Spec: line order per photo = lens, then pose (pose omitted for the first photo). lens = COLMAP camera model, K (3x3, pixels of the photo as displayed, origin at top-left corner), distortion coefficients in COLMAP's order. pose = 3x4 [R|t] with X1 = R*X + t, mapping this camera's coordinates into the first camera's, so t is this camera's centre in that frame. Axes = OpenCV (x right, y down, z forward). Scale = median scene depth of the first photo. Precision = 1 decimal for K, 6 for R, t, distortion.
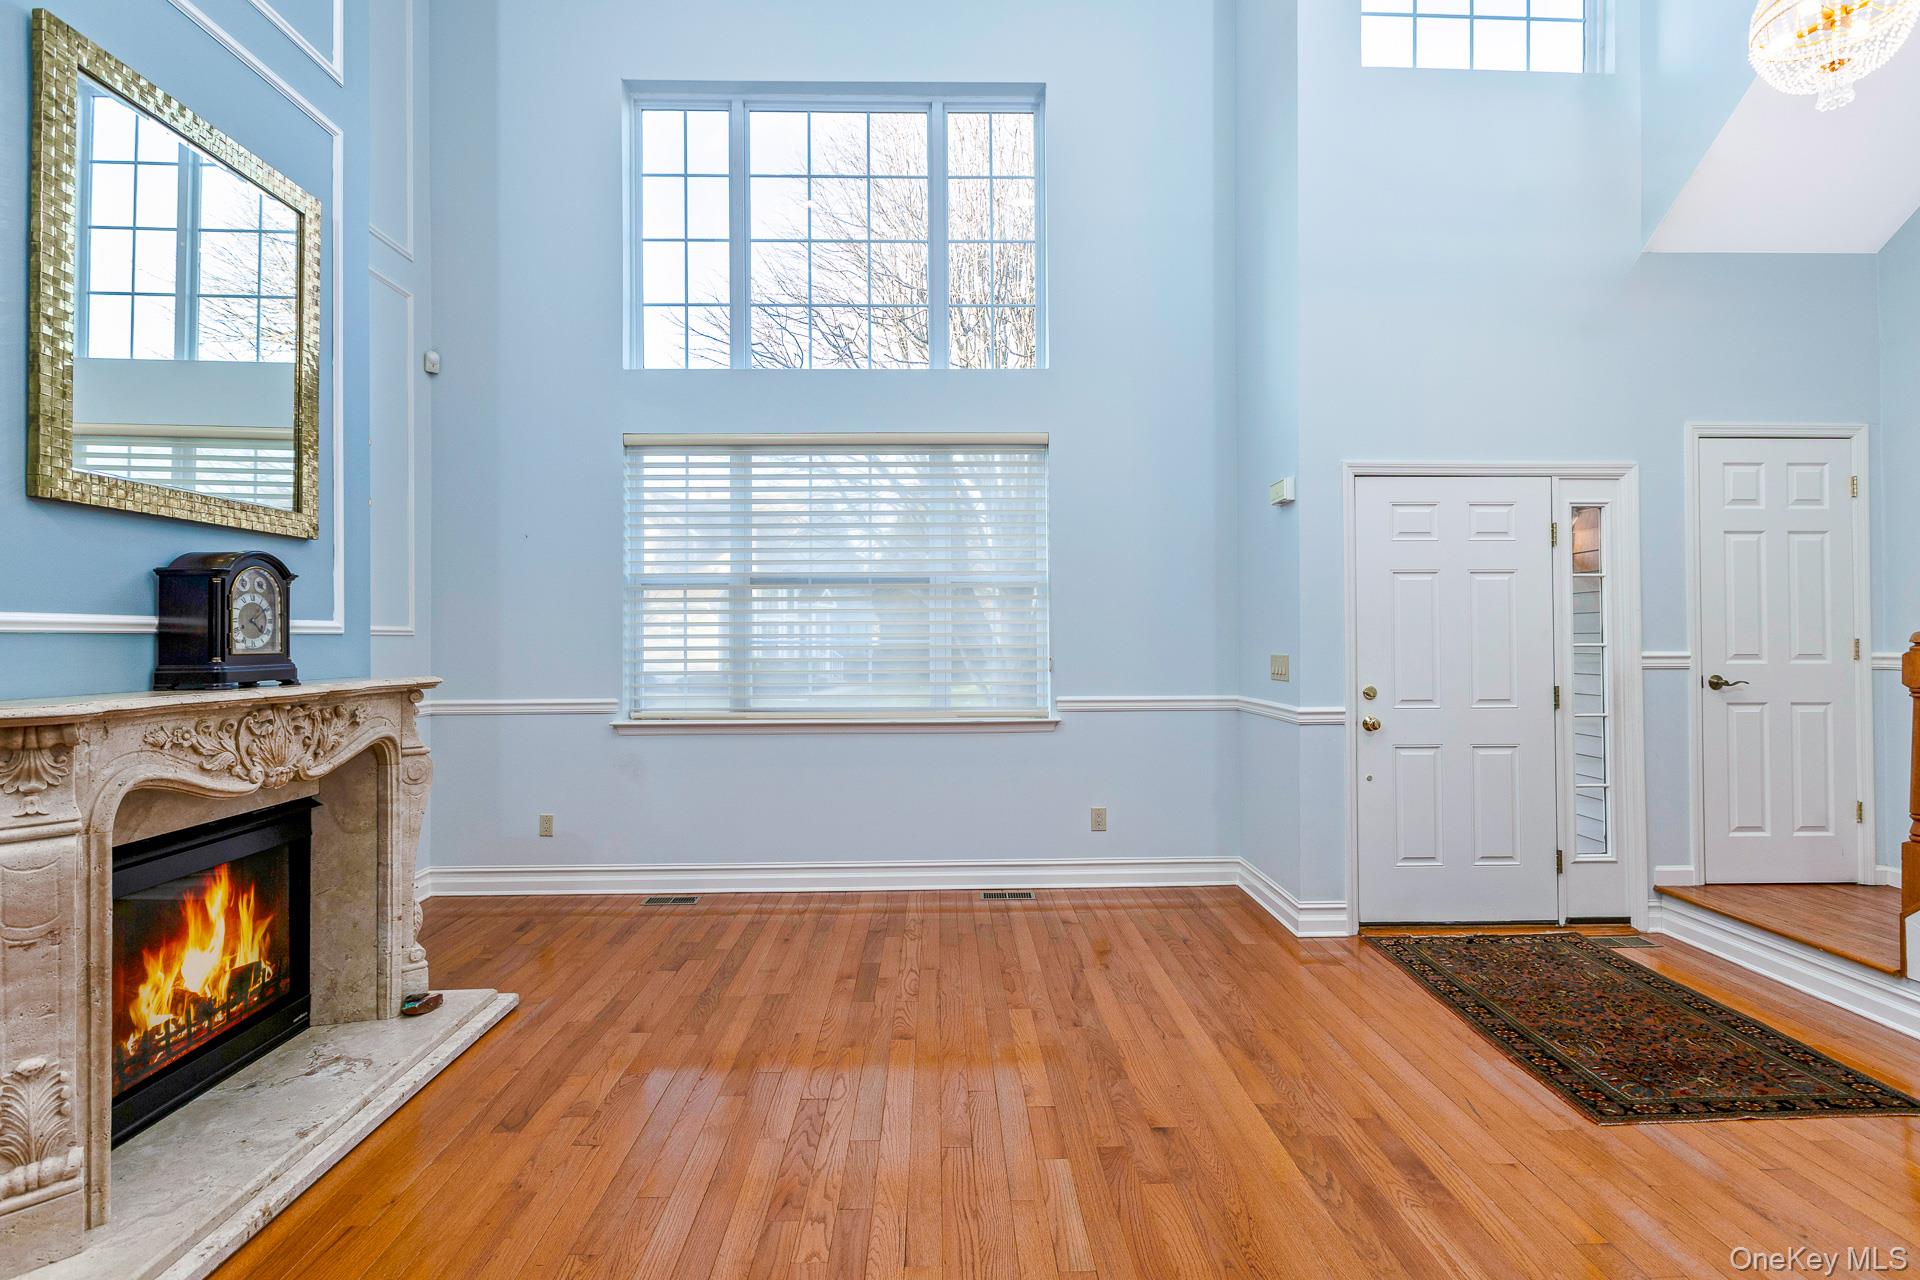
lens RADIAL K [[901.6, 0, 966.1], [0, 901.6, 626.4], [0, 0, 1]] dist [0.008884, -0.000167]
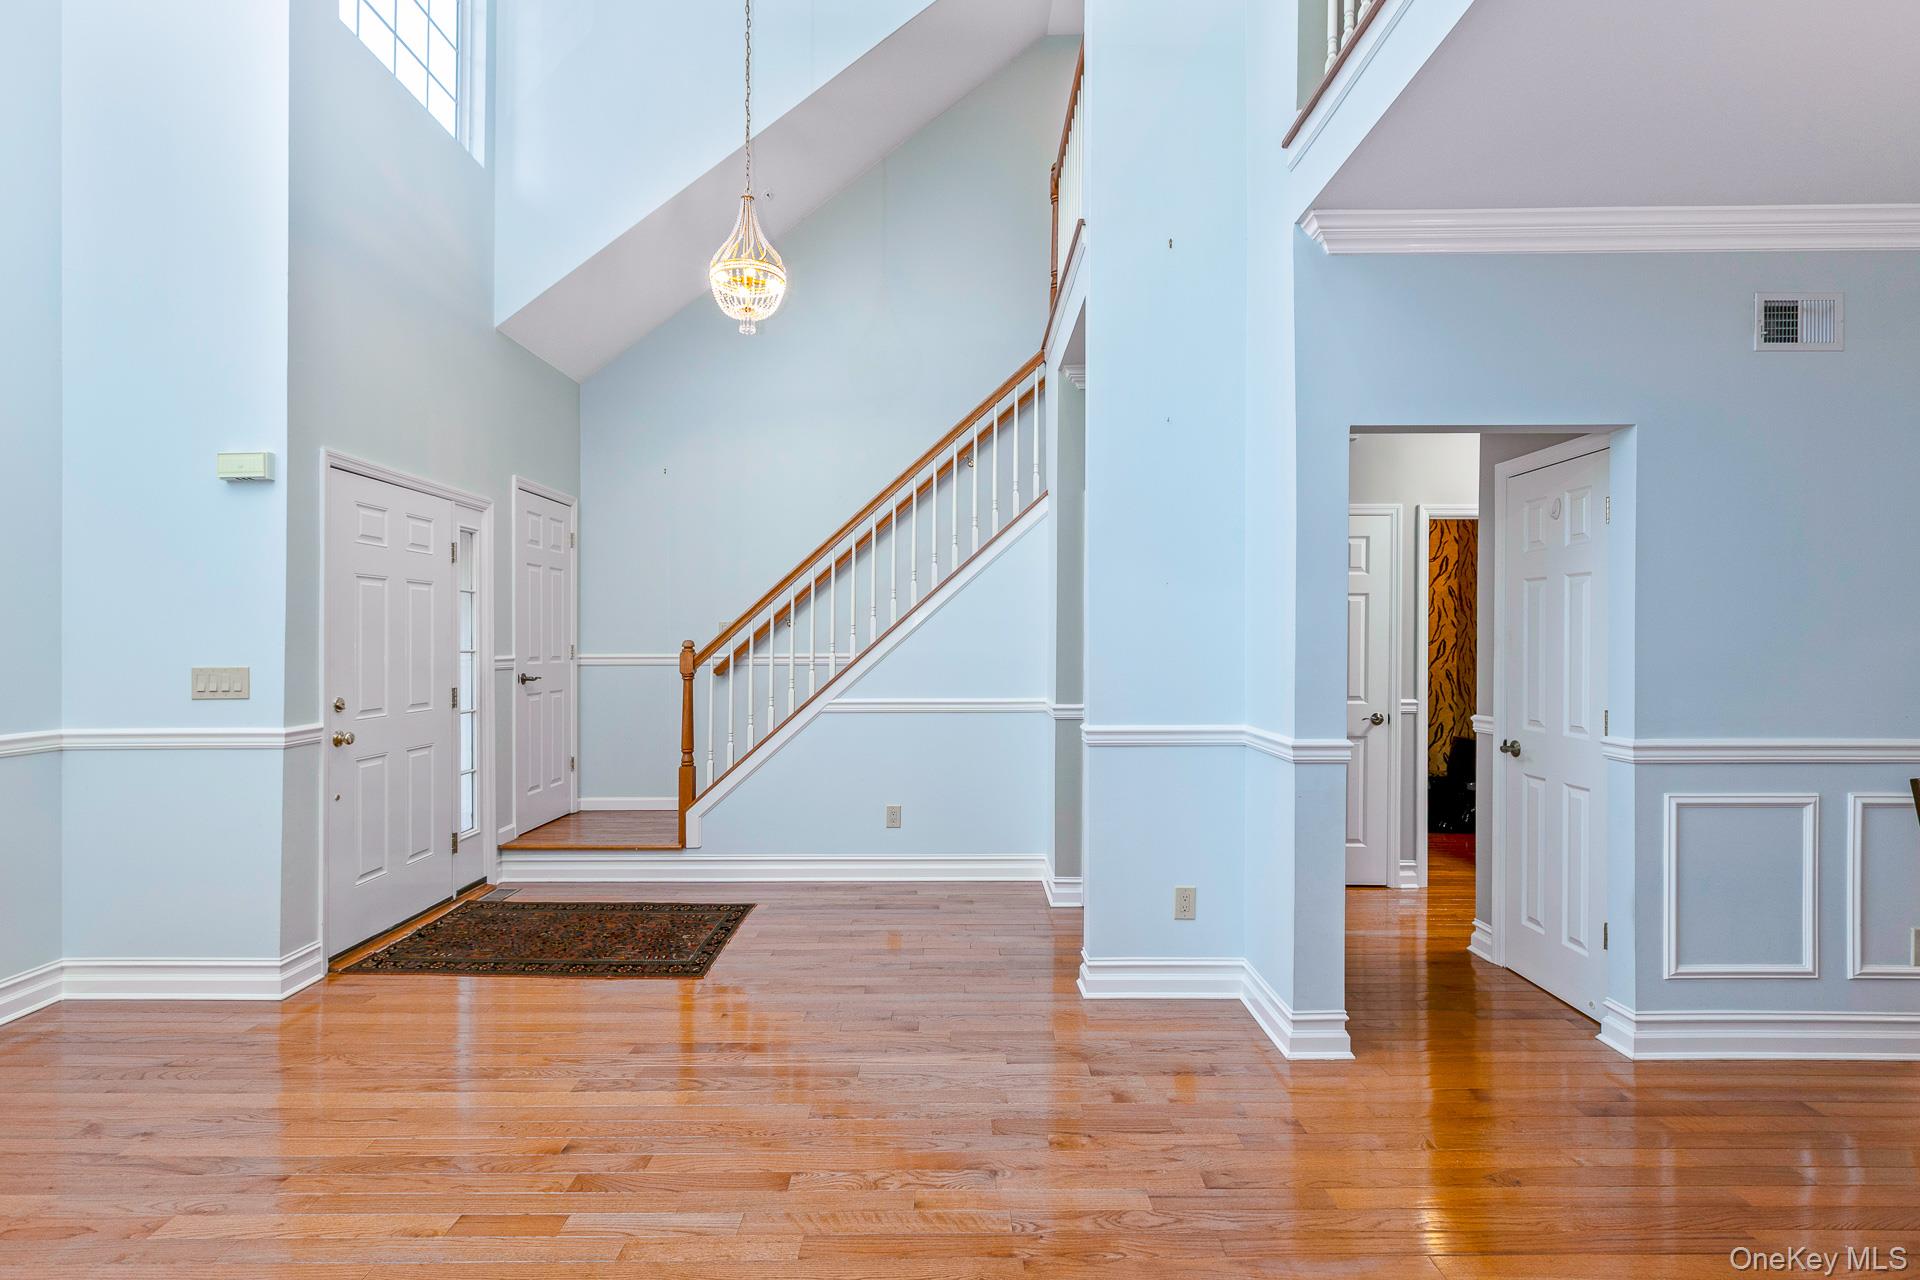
lens RADIAL K [[901.6, 0, 979.3], [0, 901.6, 633.9], [0, 0, 1]] dist [0.008884, -0.000167]
pose [[-0.006439, 0.013708, 0.999885, -0.676847], [-0.018951, 0.999725, -0.013828, 0.002277], [-0.999800, -0.019038, -0.006177, 0.498142]]
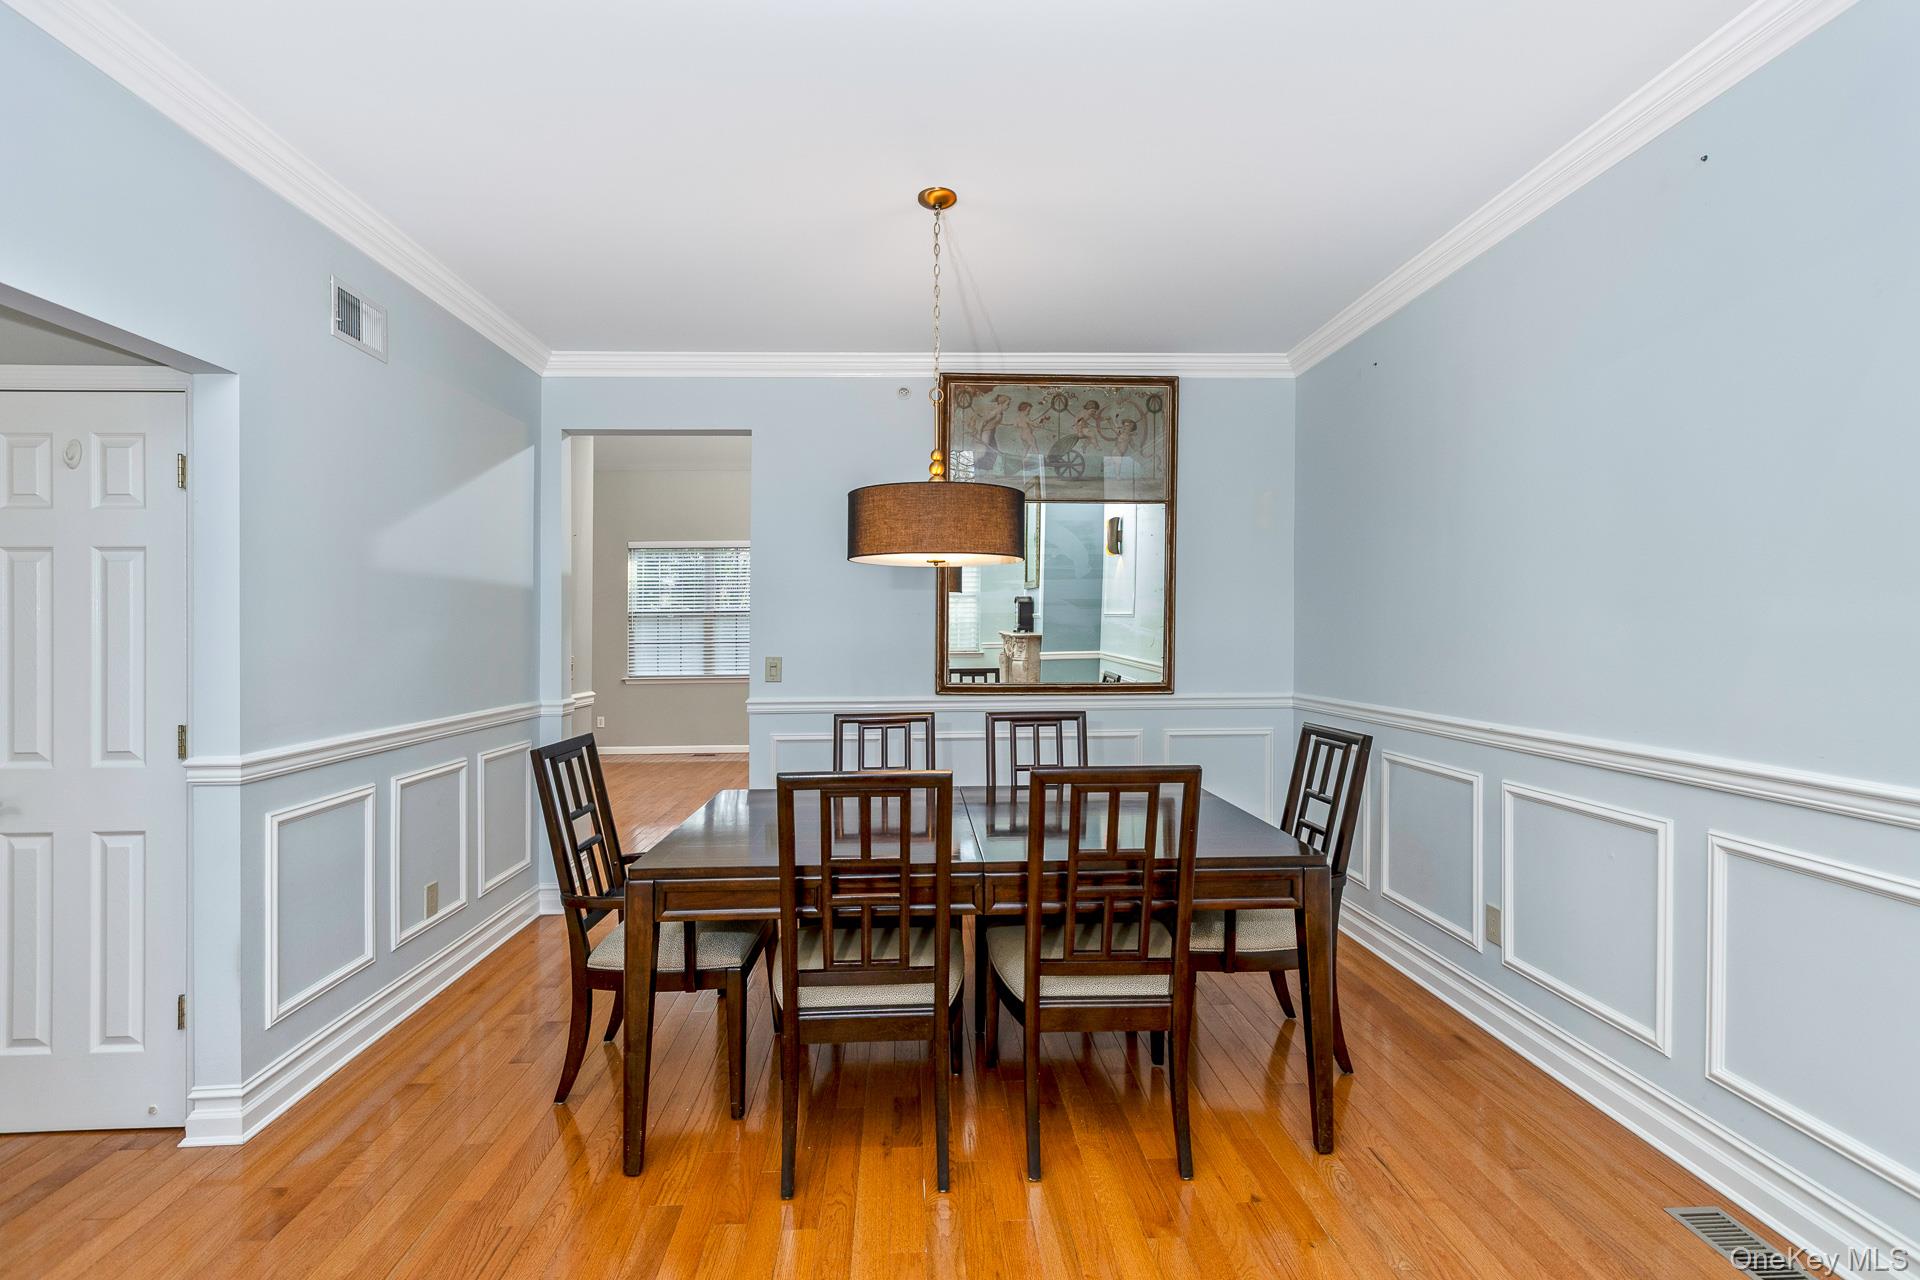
lens RADIAL K [[845.3, 0, 961.9], [0, 845.3, 638.1], [0, 0, 1]] dist [0.004262, -0.002703]
pose [[-0.998143, 0.013696, -0.059351, -0.281822], [0.014479, 0.999813, -0.012783, 0.003877], [0.059165, -0.013619, -0.998155, 0.577531]]
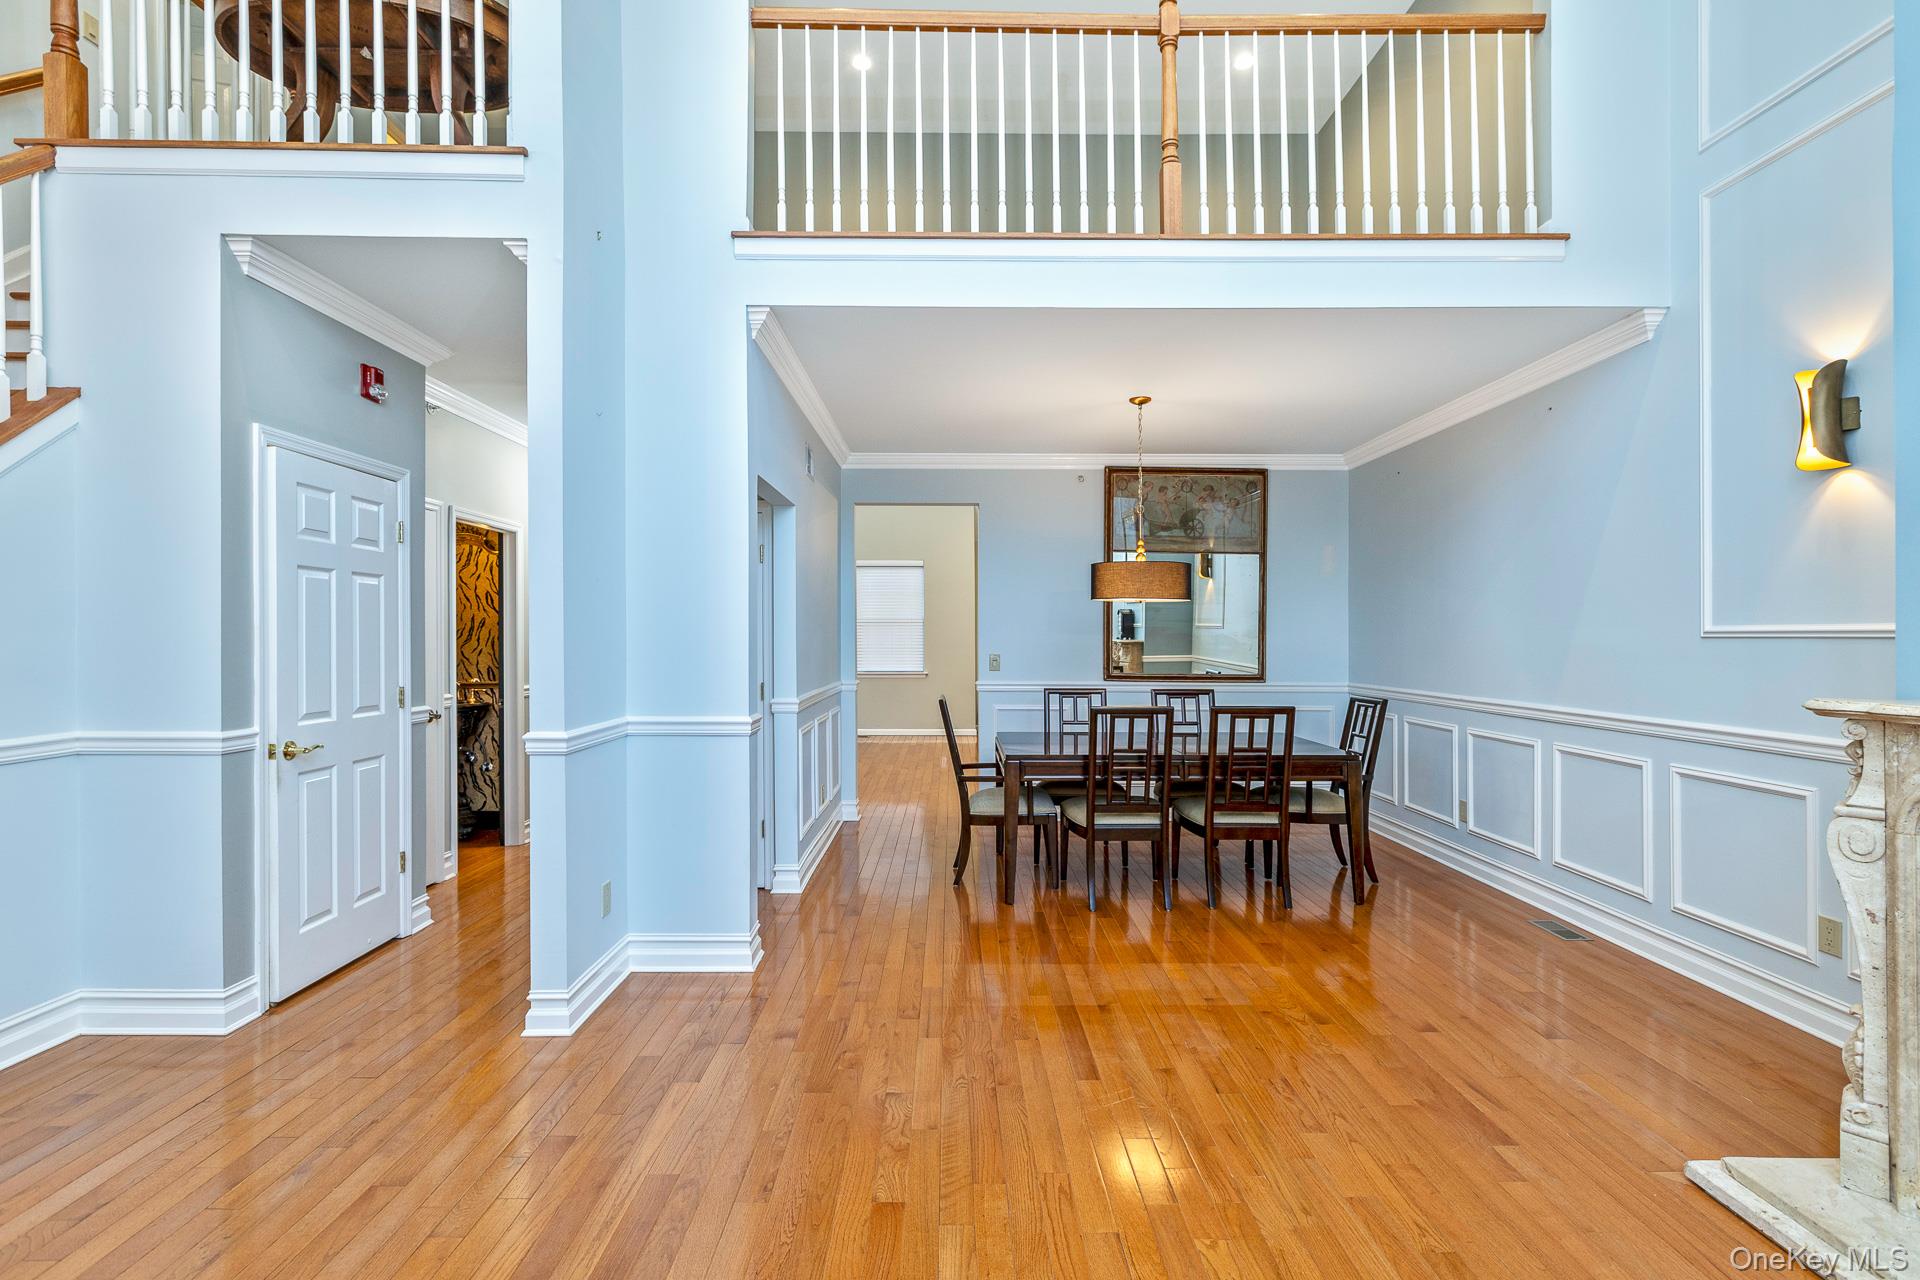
lens RADIAL K [[901.6, 0, 932.1], [0, 901.6, 620.1], [0, 0, 1]] dist [0.008884, -0.000167]
pose [[-0.999925, 0.003610, 0.011706, 0.079344], [0.003157, 0.999253, -0.038511, 0.013403], [-0.011836, -0.038471, -0.999190, 1.435212]]
